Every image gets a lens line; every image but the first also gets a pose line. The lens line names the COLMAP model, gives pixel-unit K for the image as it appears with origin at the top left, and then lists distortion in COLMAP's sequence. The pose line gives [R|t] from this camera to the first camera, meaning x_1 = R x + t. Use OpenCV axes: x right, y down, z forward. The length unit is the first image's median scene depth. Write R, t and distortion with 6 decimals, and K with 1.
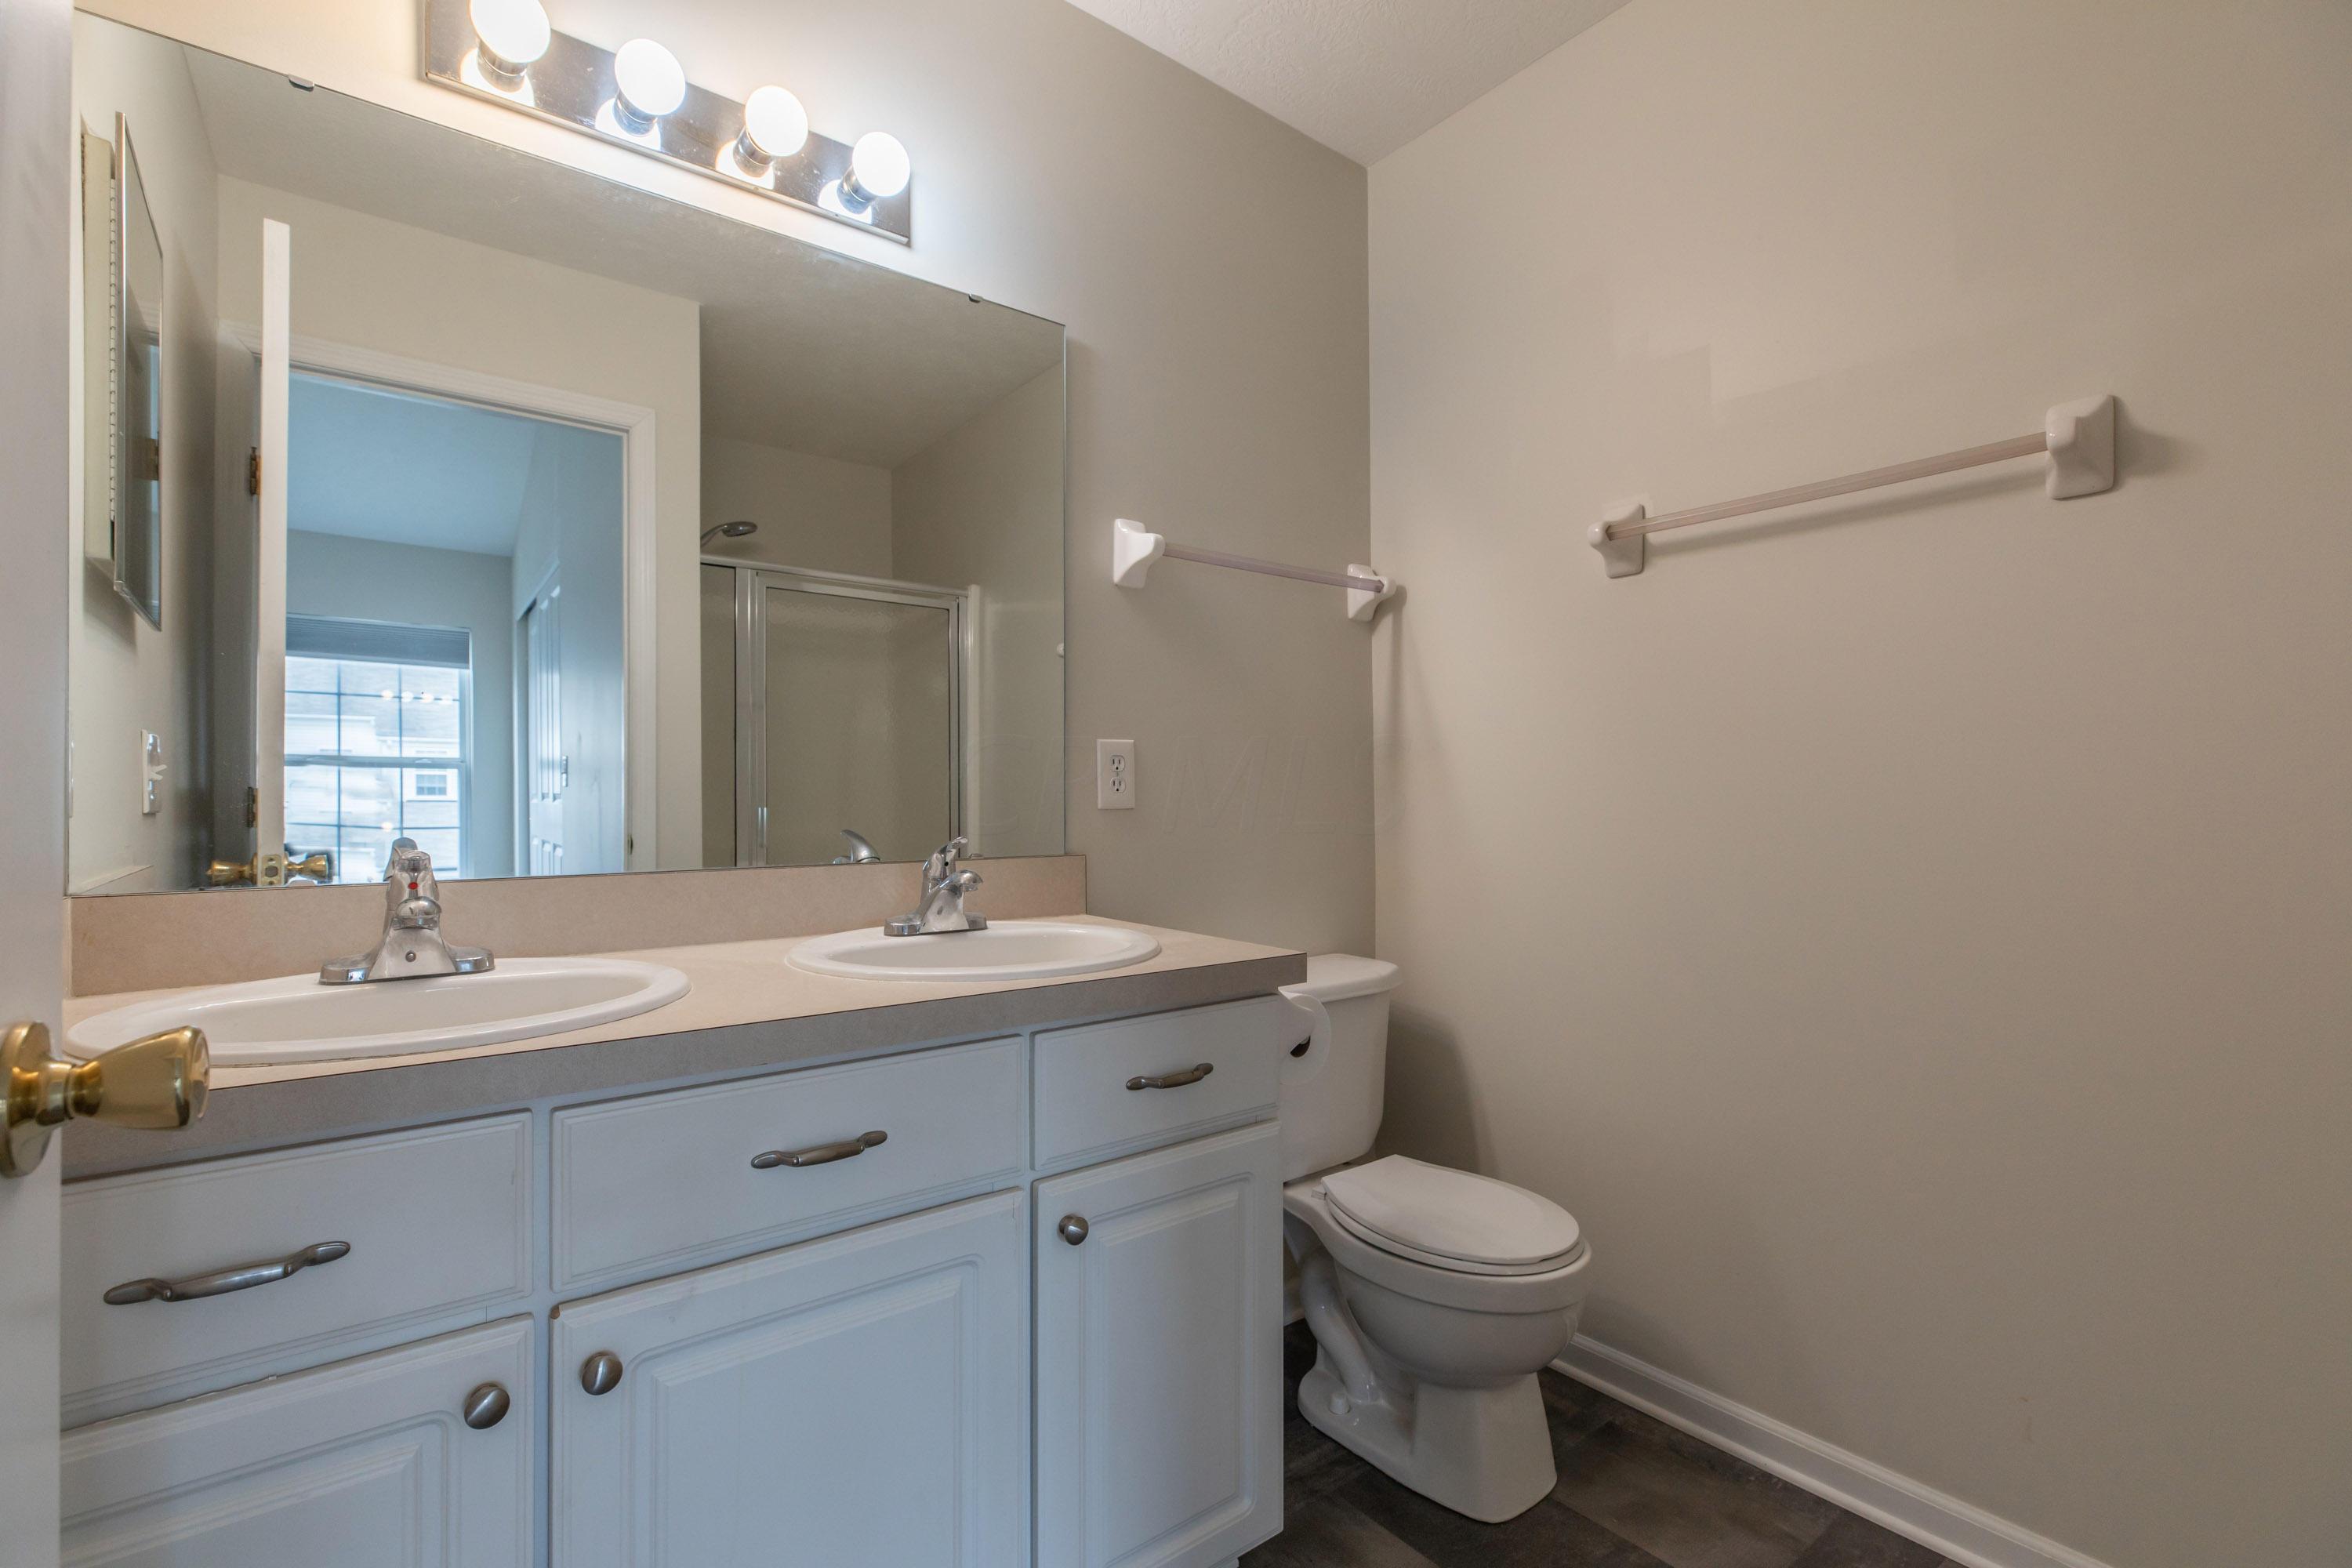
lens RADIAL K [[1049.6, 0, 1184.8], [0, 1049.6, 791.4], [0, 0, 1]] dist [0.003705, -0.000538]
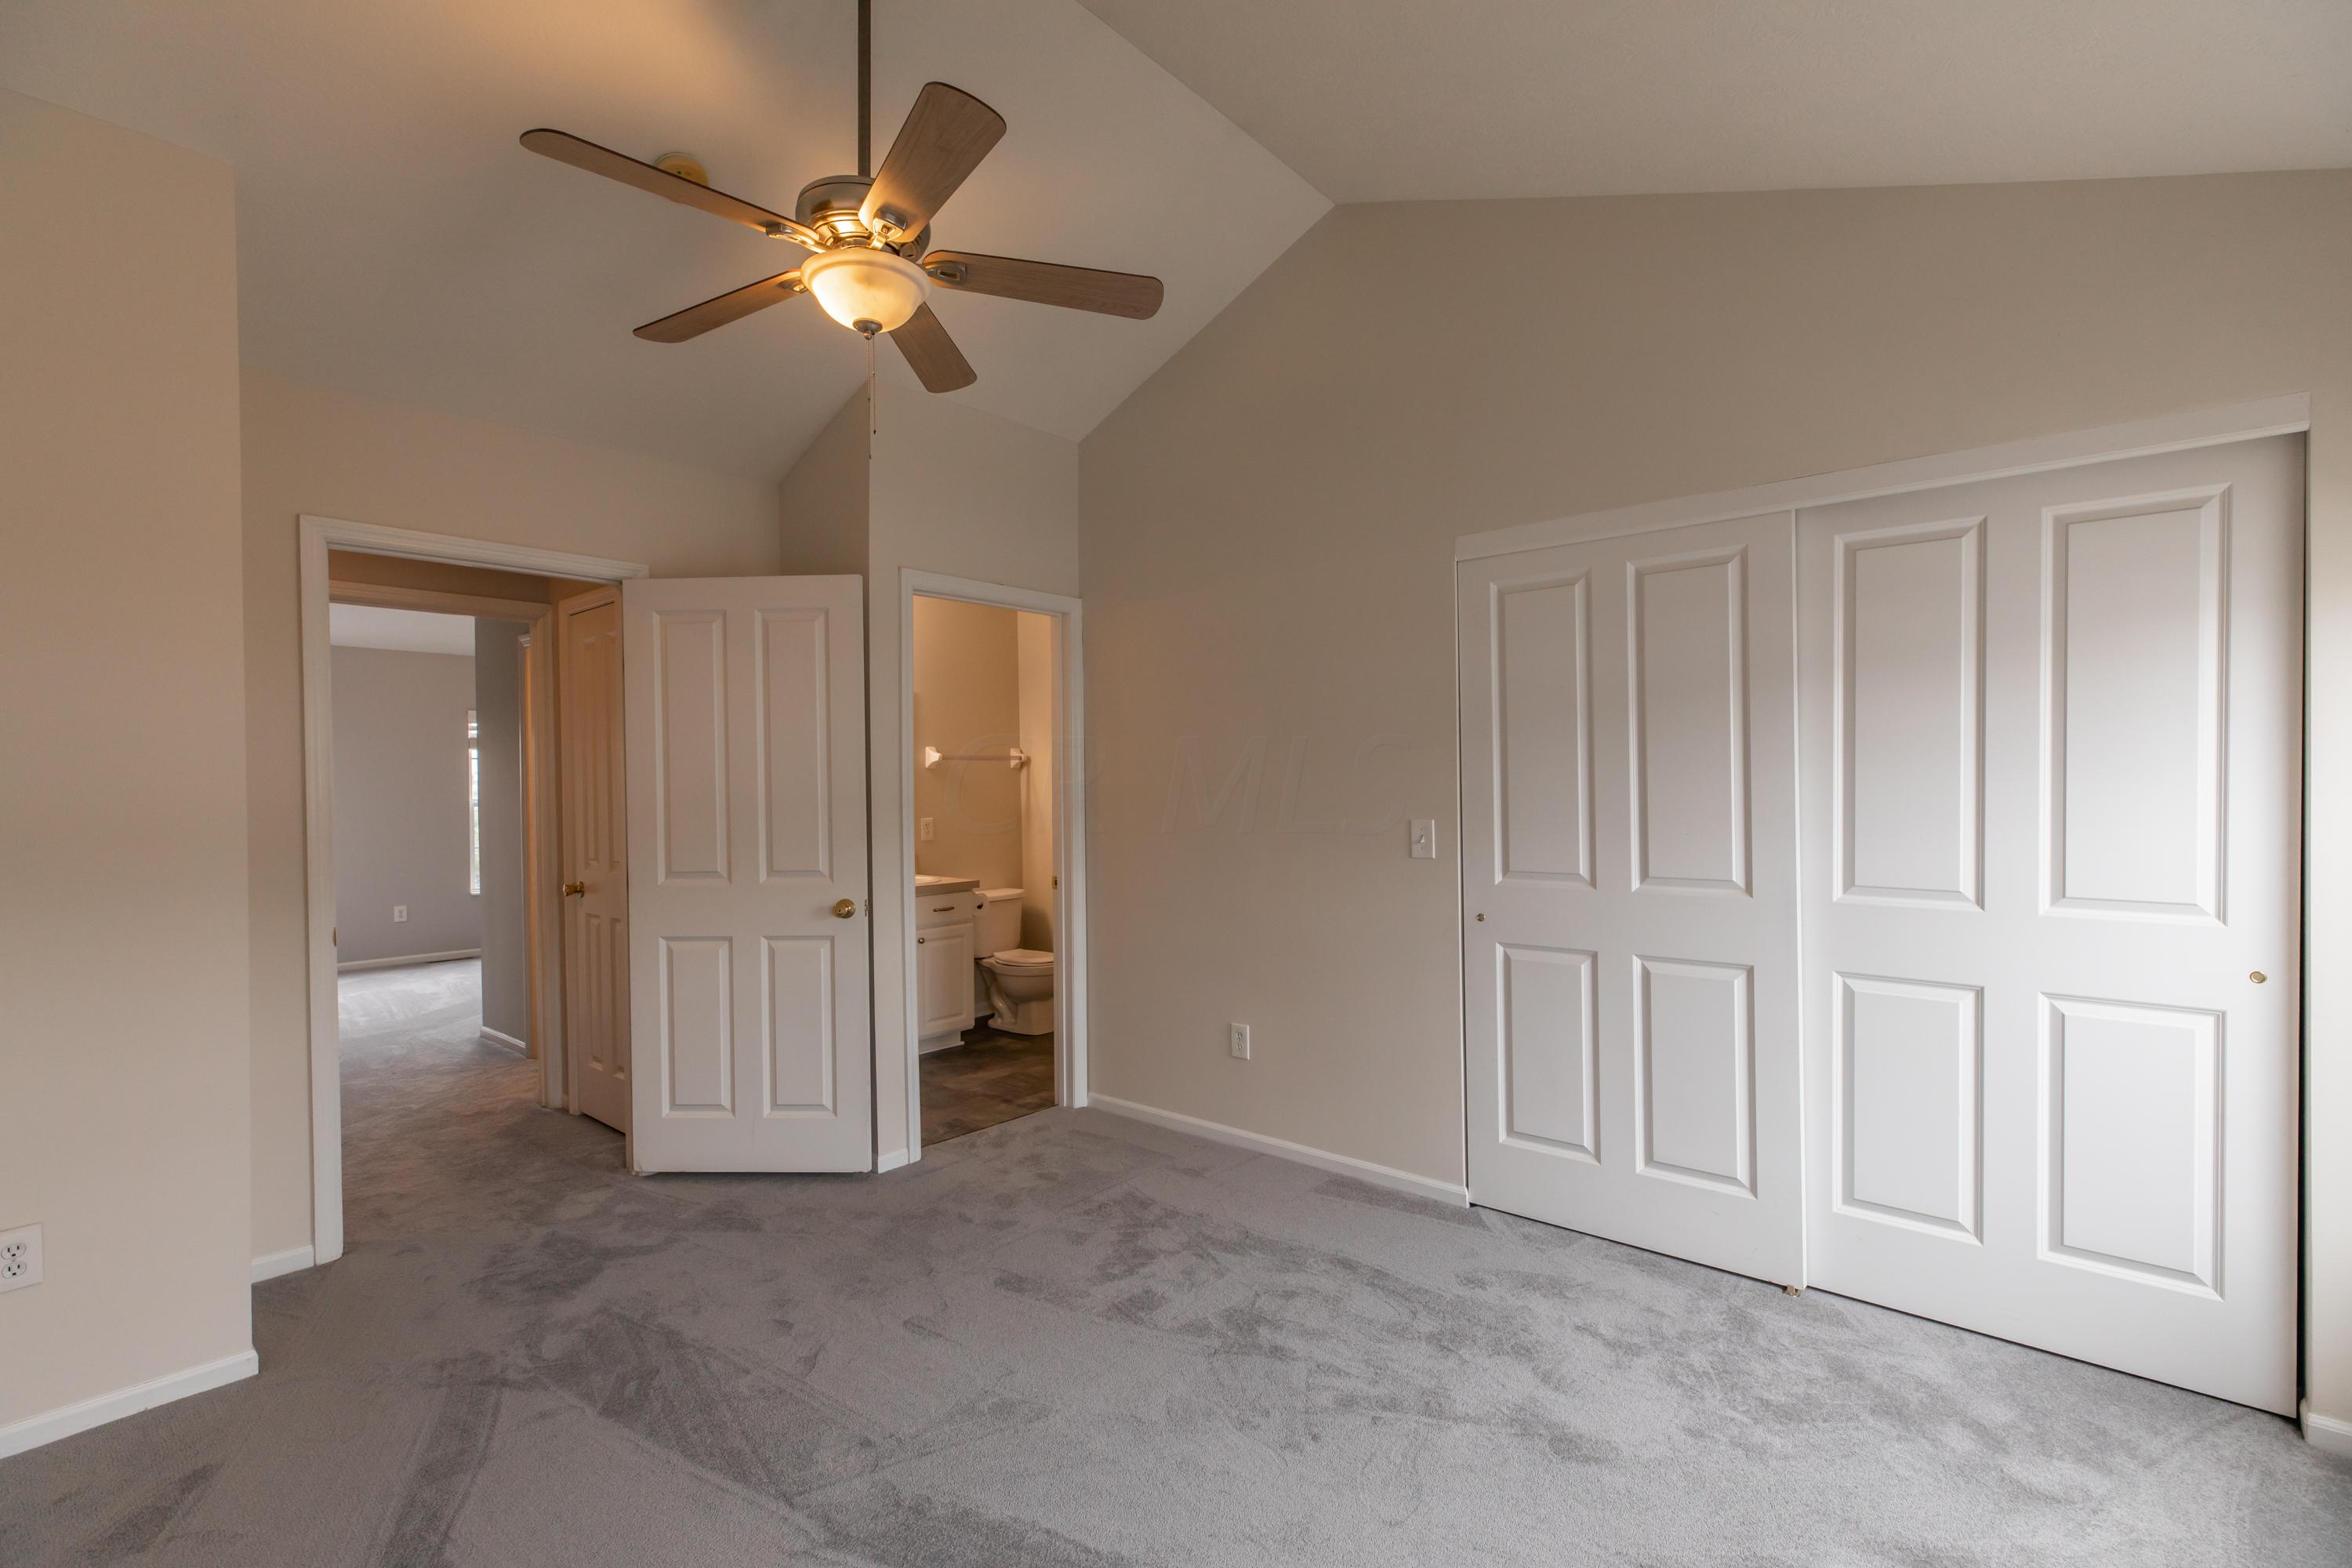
lens RADIAL K [[1049.6, 0, 1174.9], [0, 1049.6, 778.5], [0, 0, 1]] dist [0.003705, -0.000538]
pose [[0.983193, -0.009039, 0.182346, 0.090833], [0.009842, 0.999945, -0.003502, -0.149640], [-0.182304, 0.005237, 0.983228, -2.210960]]
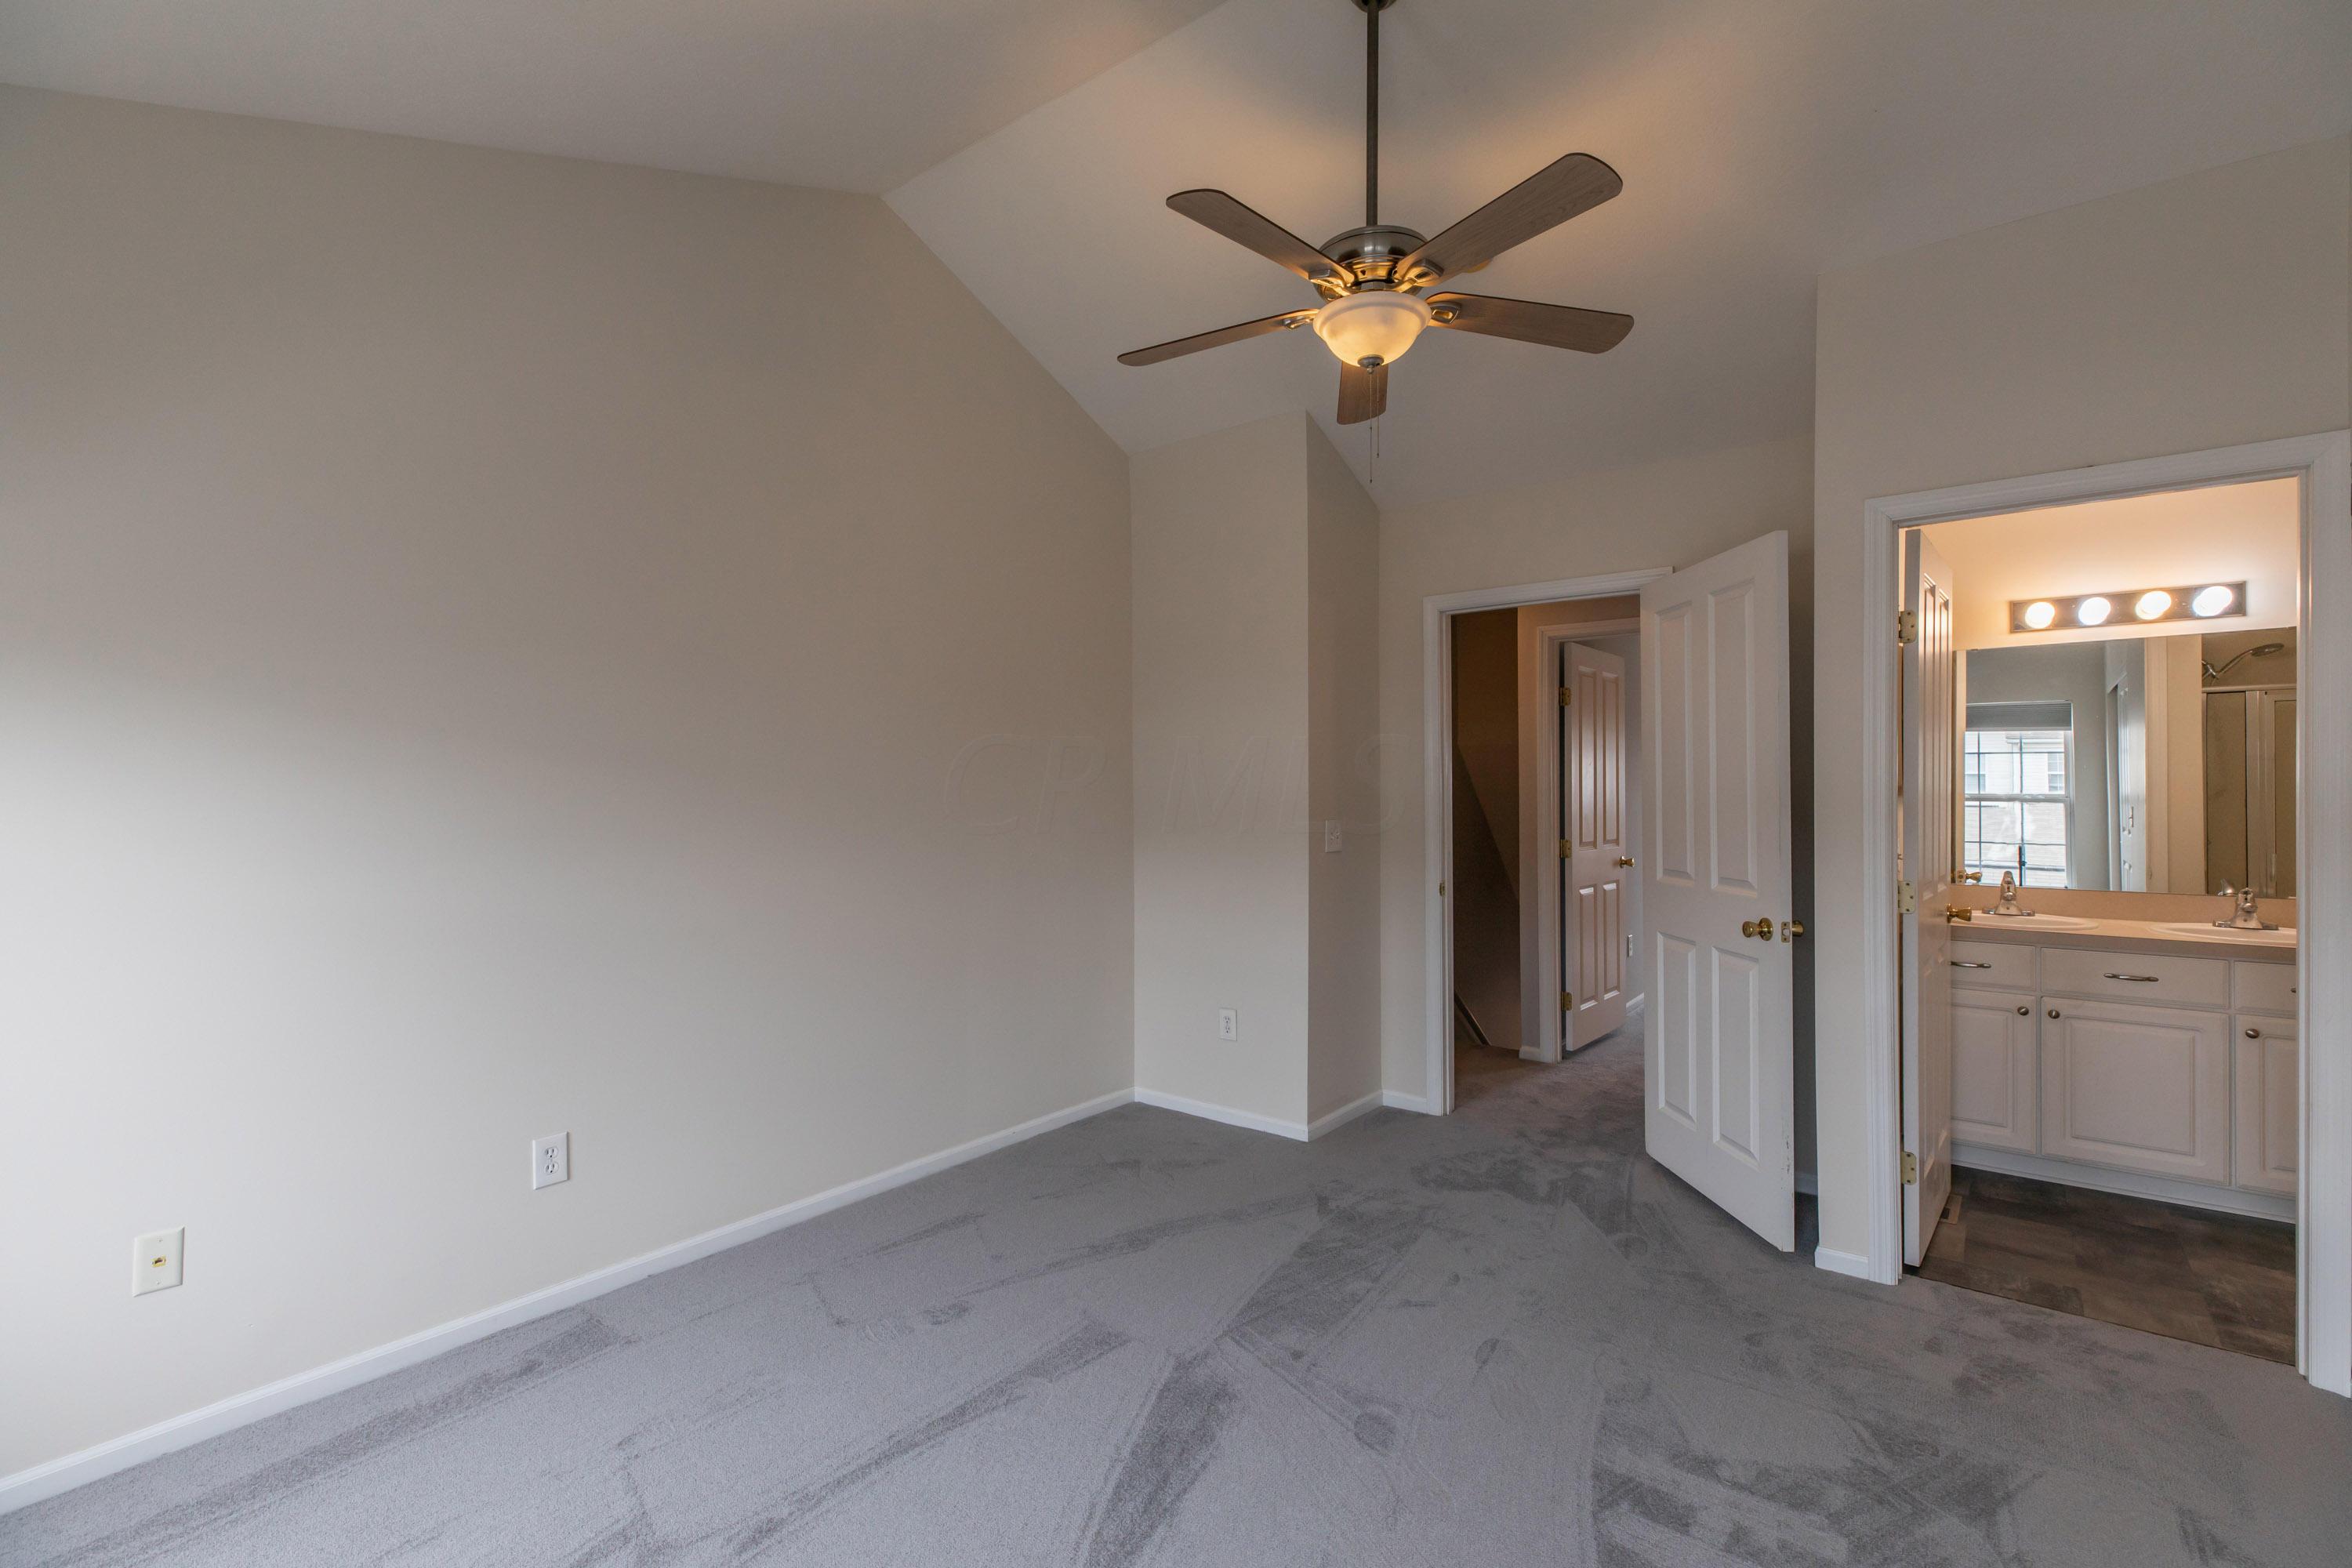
lens RADIAL K [[1049.6, 0, 1181.0], [0, 1049.6, 788.4], [0, 0, 1]] dist [0.003705, -0.000538]
pose [[0.249158, -0.000222, -0.968463, 1.168771], [-0.002252, 0.999997, -0.000808, -0.138295], [0.968460, 0.002383, 0.249156, -1.506724]]
